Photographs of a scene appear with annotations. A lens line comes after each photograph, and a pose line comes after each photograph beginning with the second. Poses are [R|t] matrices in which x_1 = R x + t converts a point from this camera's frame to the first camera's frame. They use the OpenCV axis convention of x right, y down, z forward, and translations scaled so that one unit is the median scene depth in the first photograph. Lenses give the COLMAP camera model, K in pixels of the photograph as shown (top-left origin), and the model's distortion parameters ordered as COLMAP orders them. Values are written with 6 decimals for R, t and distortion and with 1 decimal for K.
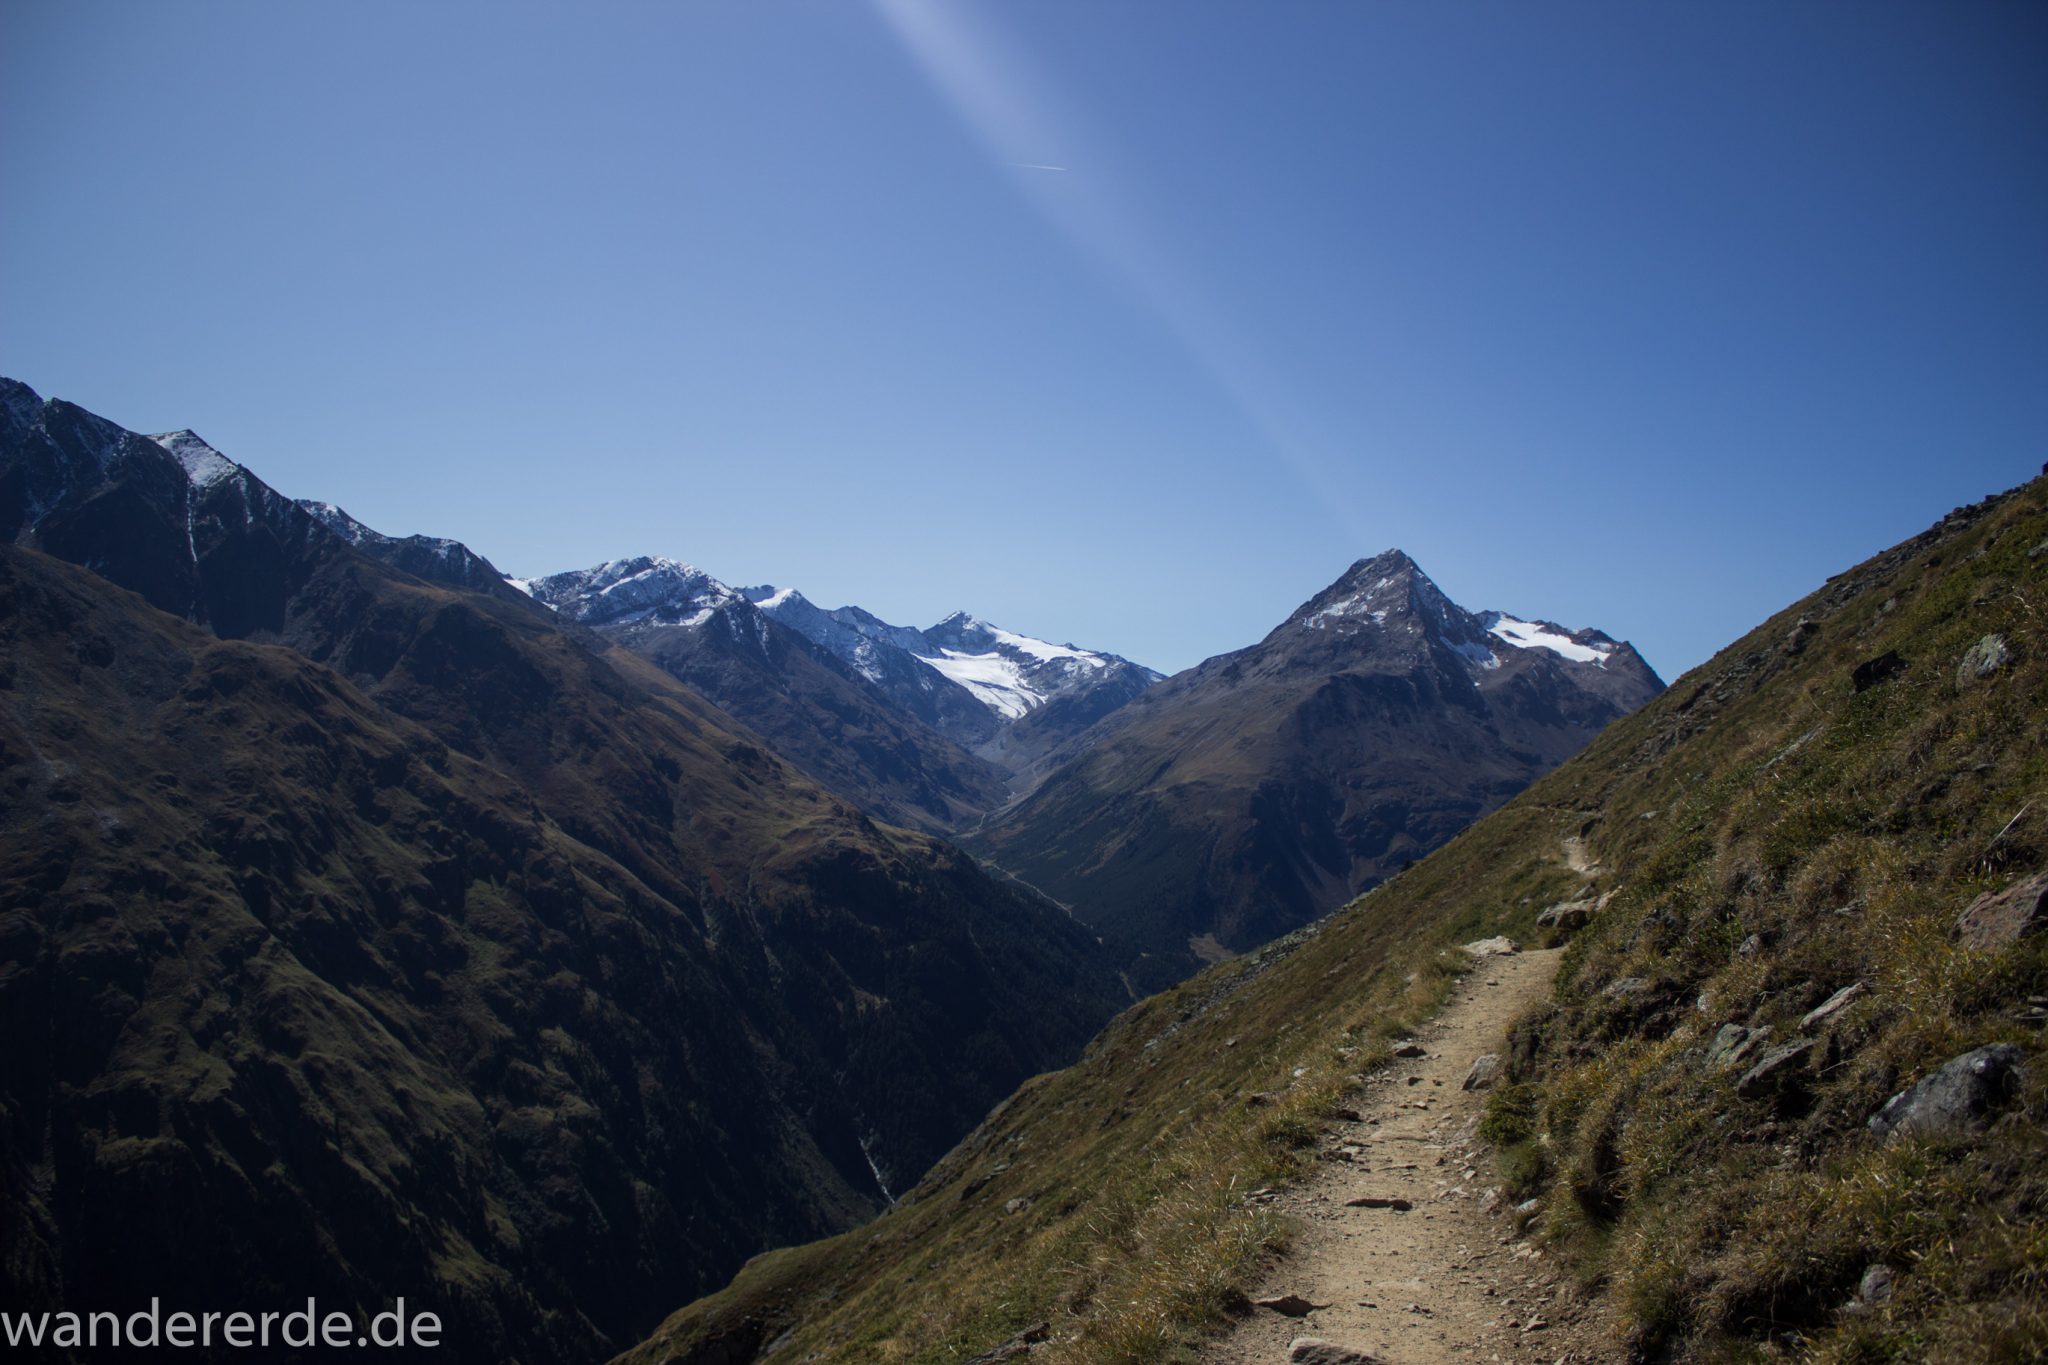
lens RADIAL K [[1715.8, 0, 998.3], [0, 1715.8, 676.0], [0, 0, 1]] dist [-0.167361, 0.173561]
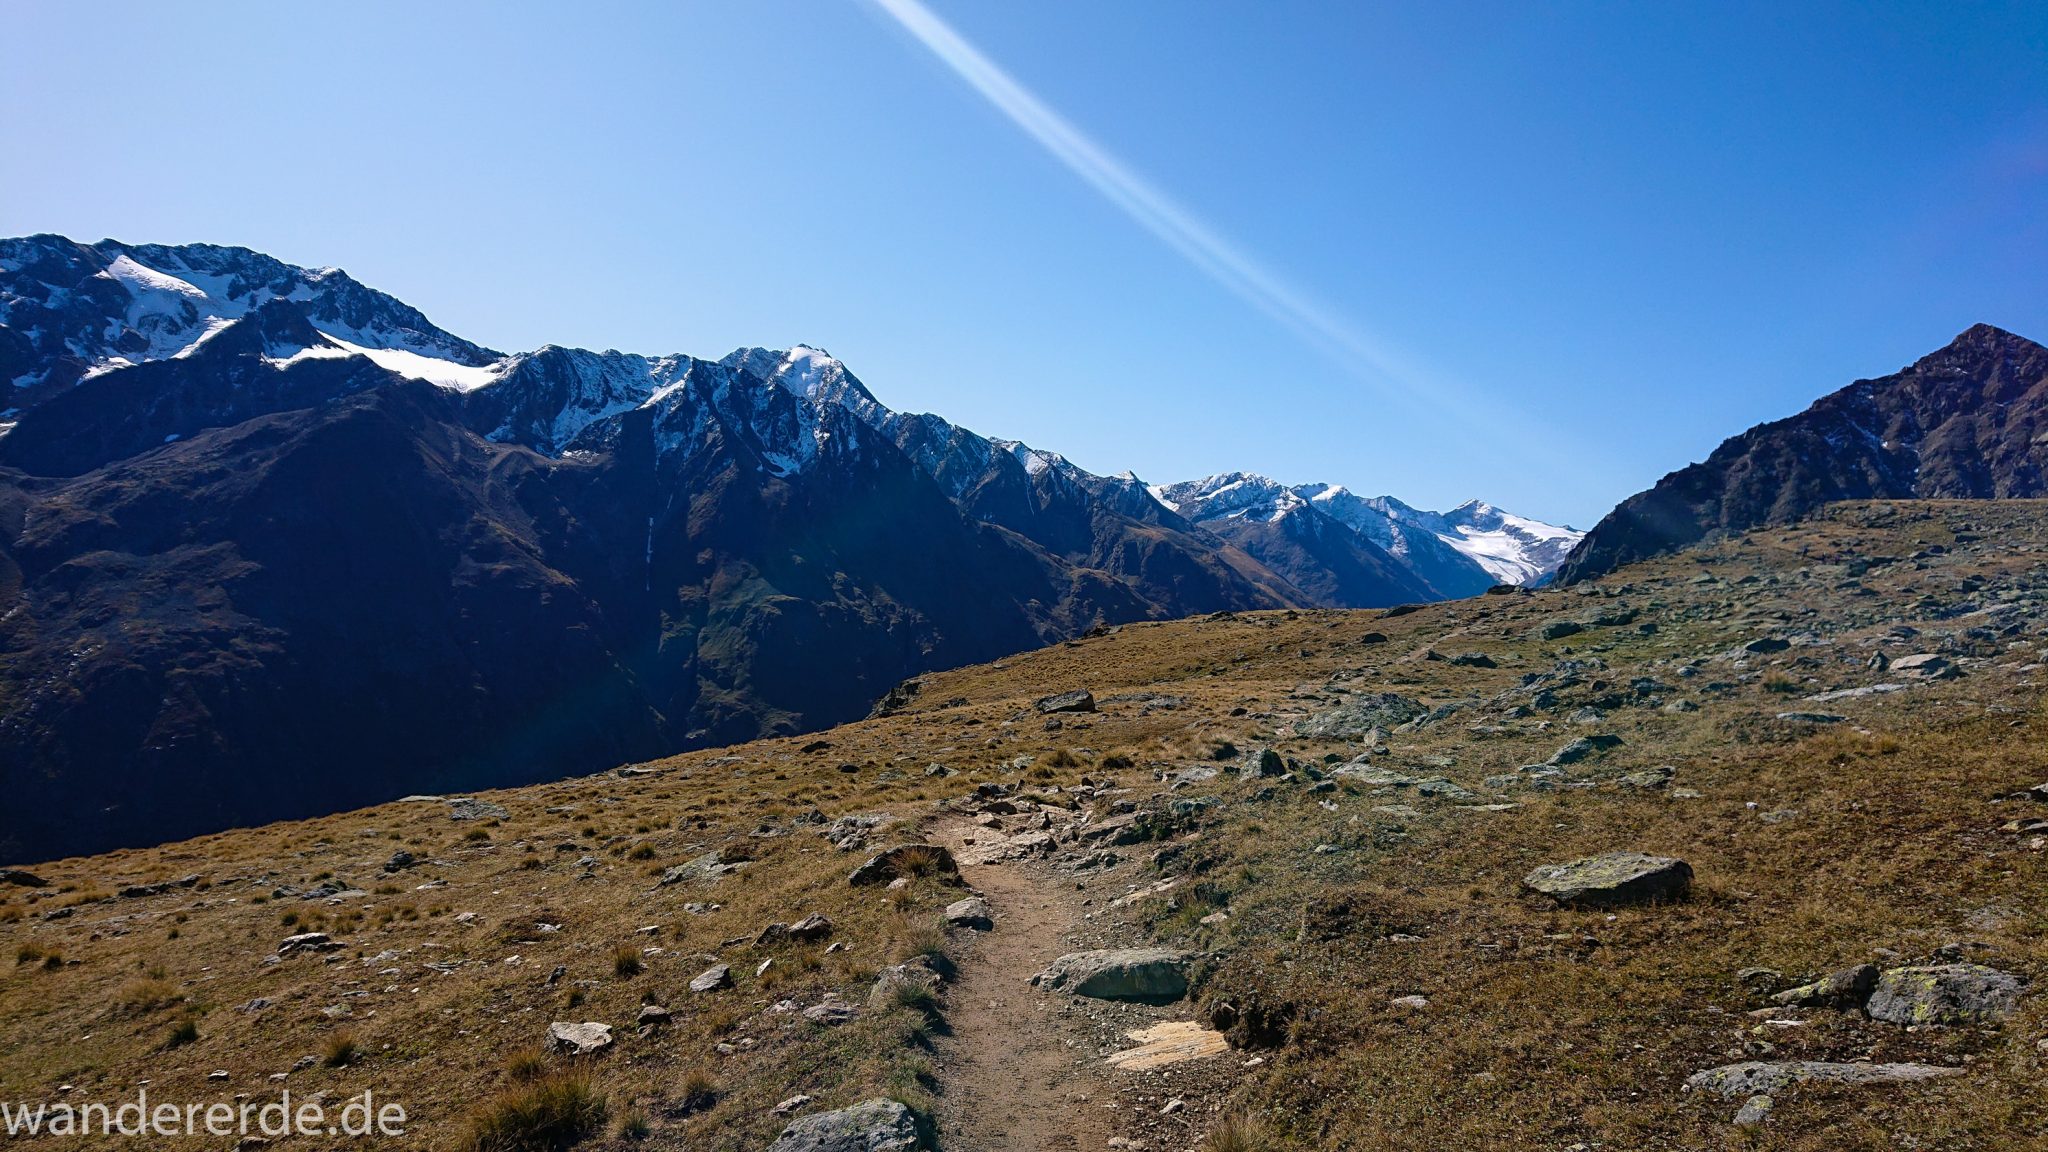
lens RADIAL K [[1346.5, 0, 982.9], [0, 1346.5, 570.8], [0, 0, 1]] dist [0.141034, -0.233514]
pose [[0.930016, 0.036696, -0.365683, 0.021933], [-0.025356, 0.999038, 0.035765, -0.020192], [0.366644, -0.023990, 0.930052, -0.190077]]
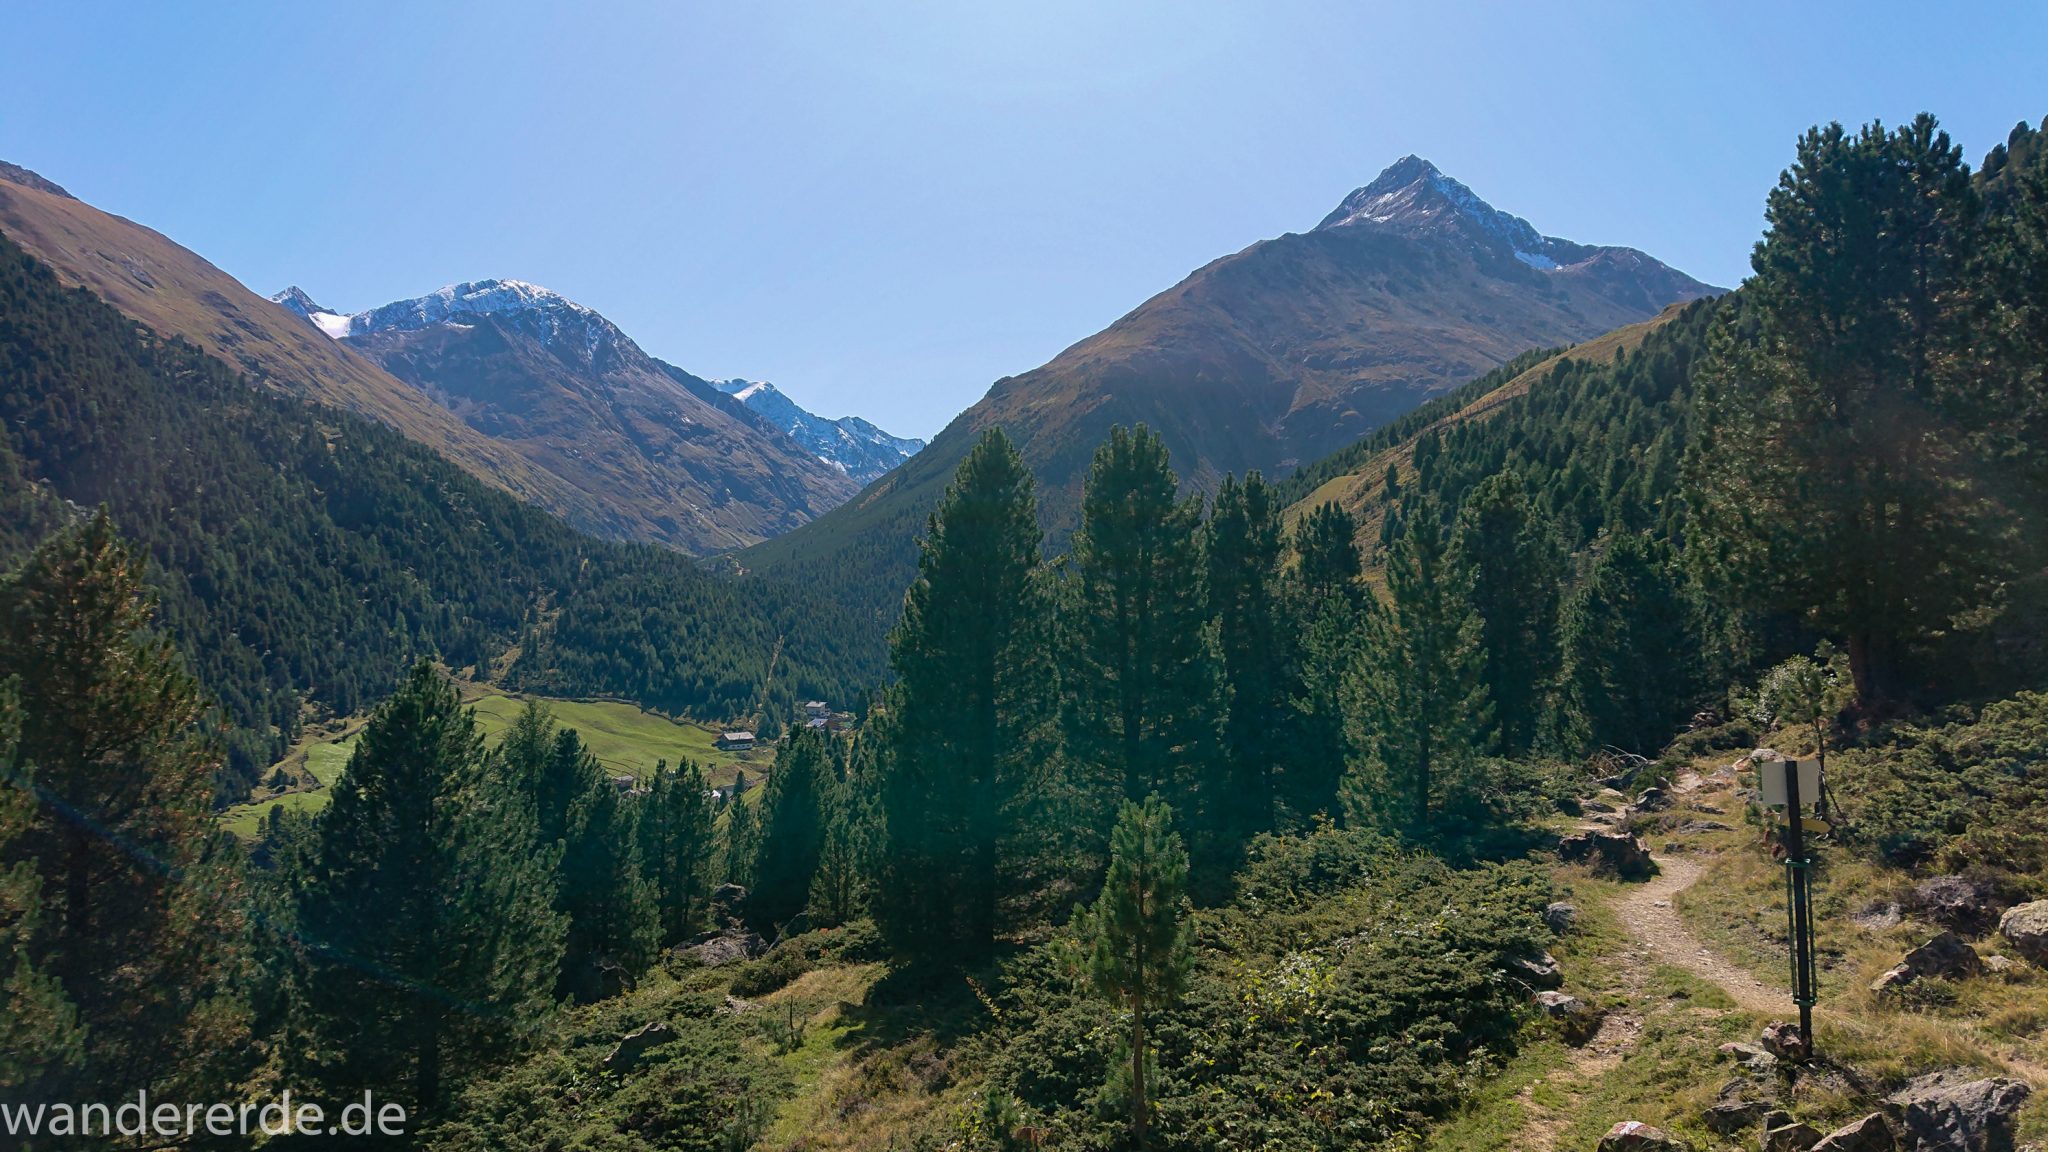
lens RADIAL K [[1346.5, 0, 982.9], [0, 1346.5, 570.8], [0, 0, 1]] dist [0.141034, -0.233514]
pose [[0.995082, -0.036981, -0.091895, 0.096917], [0.036919, 0.999315, -0.002374, 0.089418], [0.091920, -0.001030, 0.995766, 0.382934]]
